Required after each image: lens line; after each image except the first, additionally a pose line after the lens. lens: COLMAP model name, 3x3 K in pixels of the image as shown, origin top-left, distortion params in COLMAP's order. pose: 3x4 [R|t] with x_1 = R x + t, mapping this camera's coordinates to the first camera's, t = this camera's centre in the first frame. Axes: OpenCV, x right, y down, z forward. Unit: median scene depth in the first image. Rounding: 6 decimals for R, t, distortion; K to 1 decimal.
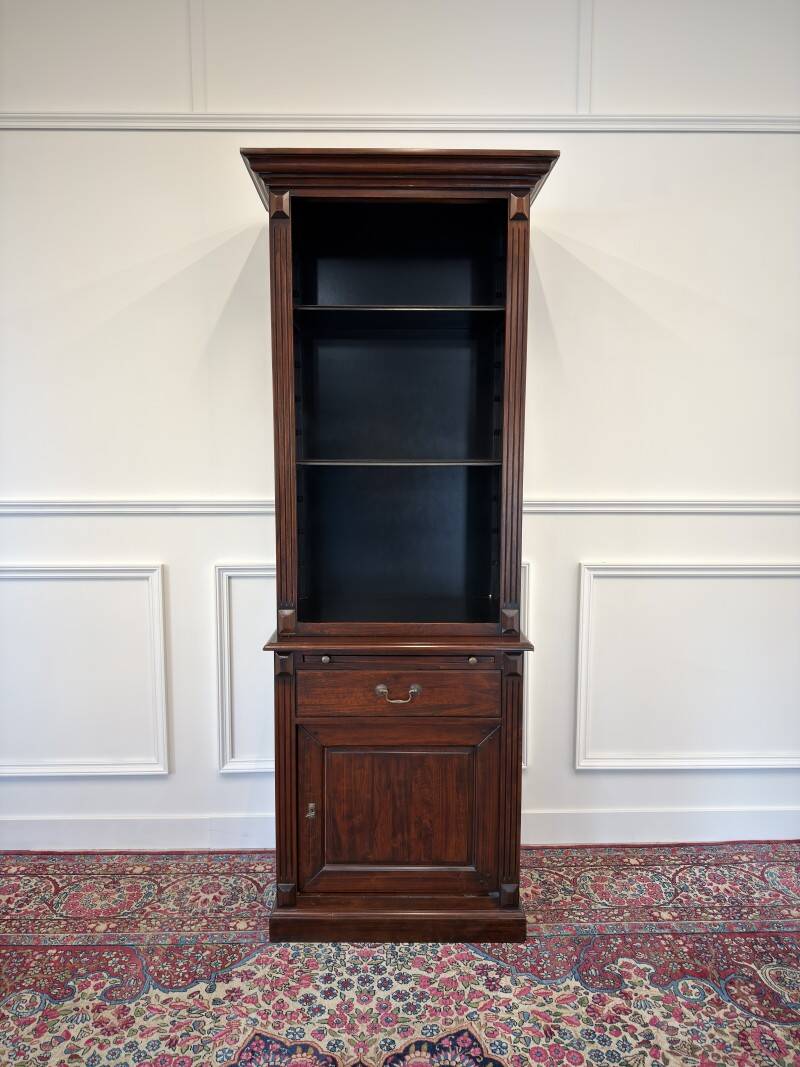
lens RADIAL K [[763.3, 0, 398.9], [0, 763.3, 518.6], [0, 0, 1]] dist [0.005559, -0.015735]
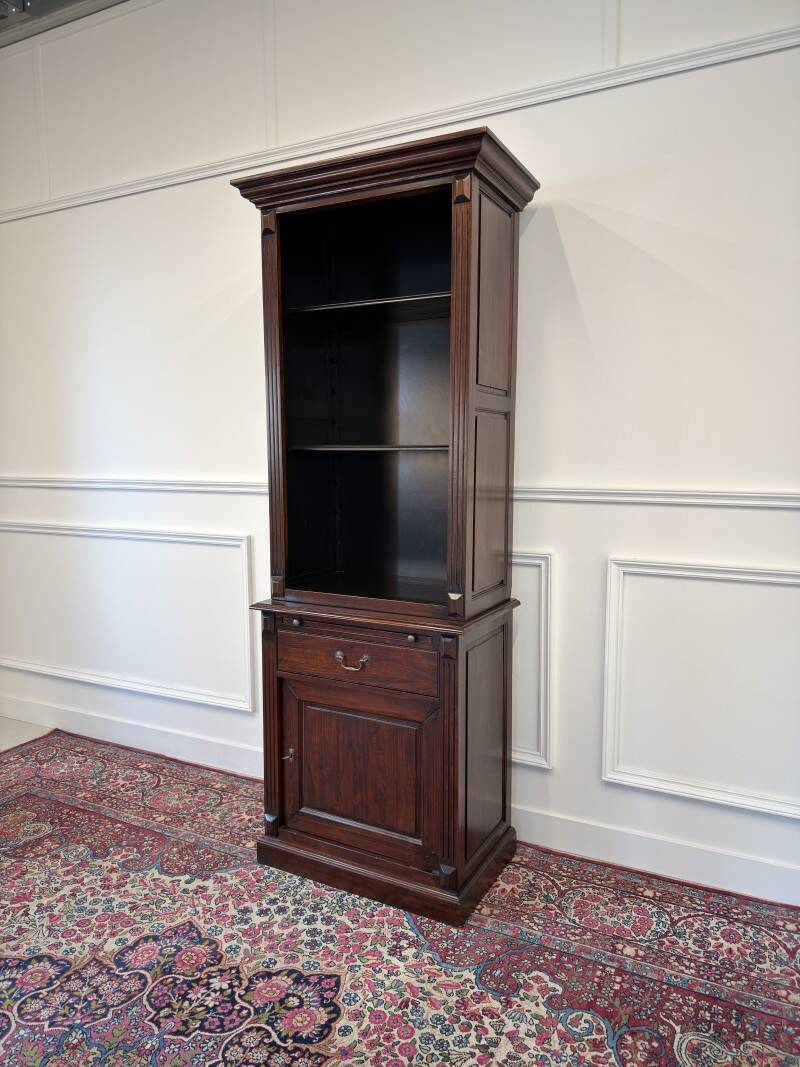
lens RADIAL K [[763.3, 0, 396.0], [0, 763.3, 518.7], [0, 0, 1]] dist [0.005559, -0.015735]
pose [[0.876600, 0.040661, -0.479499, 0.561918], [-0.038687, 0.999153, 0.014002, 0.010679], [0.479662, 0.006276, 0.877431, 0.083900]]
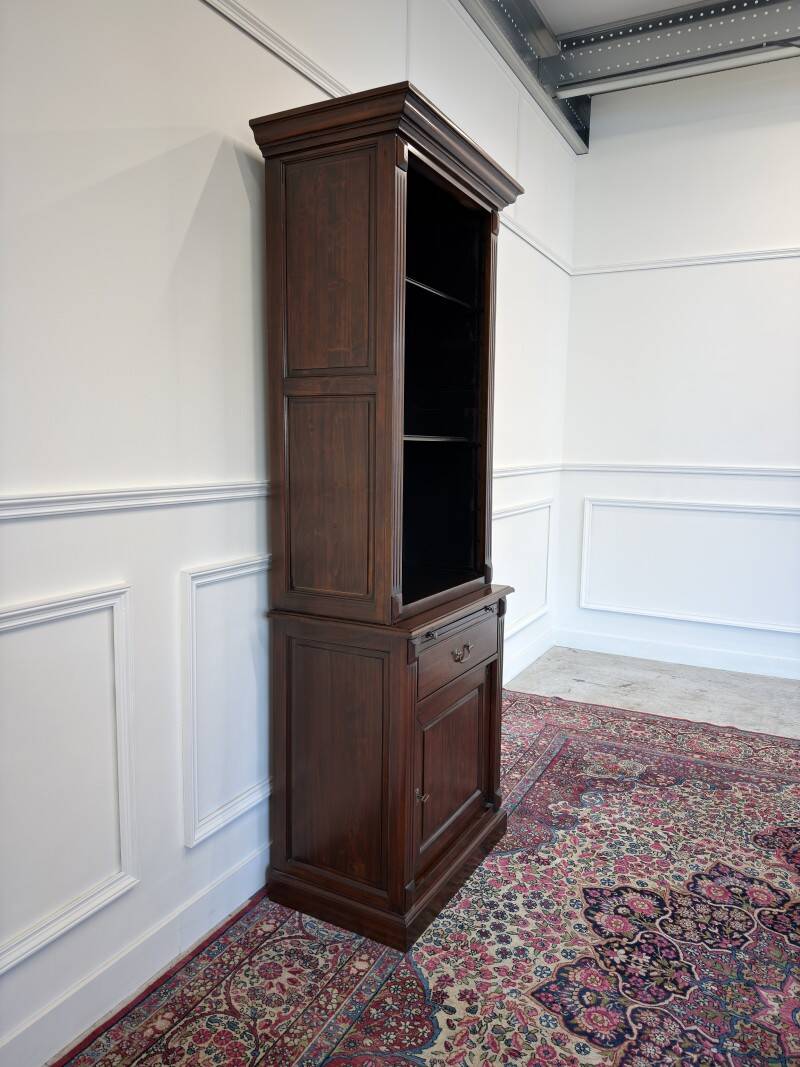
lens RADIAL K [[763.3, 0, 404.0], [0, 763.3, 517.1], [0, 0, 1]] dist [0.005559, -0.015735]
pose [[0.479191, -0.081947, 0.873877, -0.961214], [0.065912, 0.996180, 0.057273, -0.027992], [-0.875232, 0.030154, 0.482762, 0.550858]]
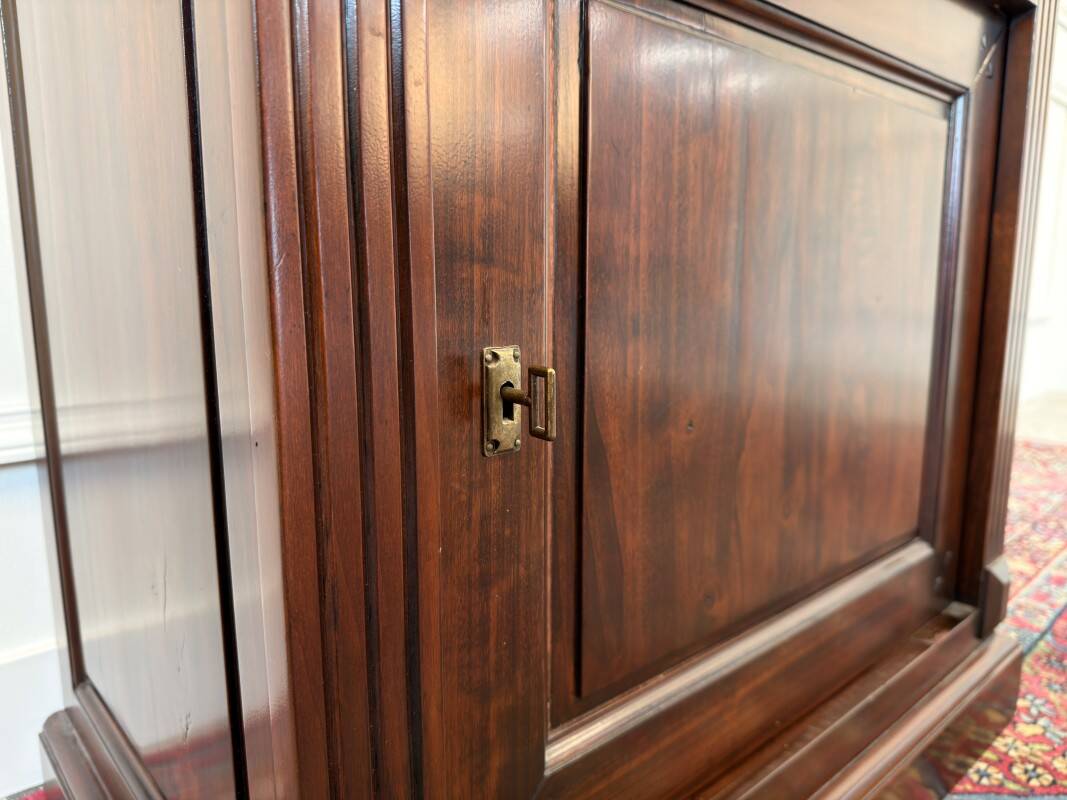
lens RADIAL K [[795.9, 0, 536.2], [0, 795.9, 400.1], [0, 0, 1]] dist [-0.045757, 0.002017]
pose [[0.742882, -0.113382, 0.659751, -0.209438], [0.064569, 0.993093, 0.097963, 0.376675], [-0.666301, -0.030176, 0.745072, 0.910029]]
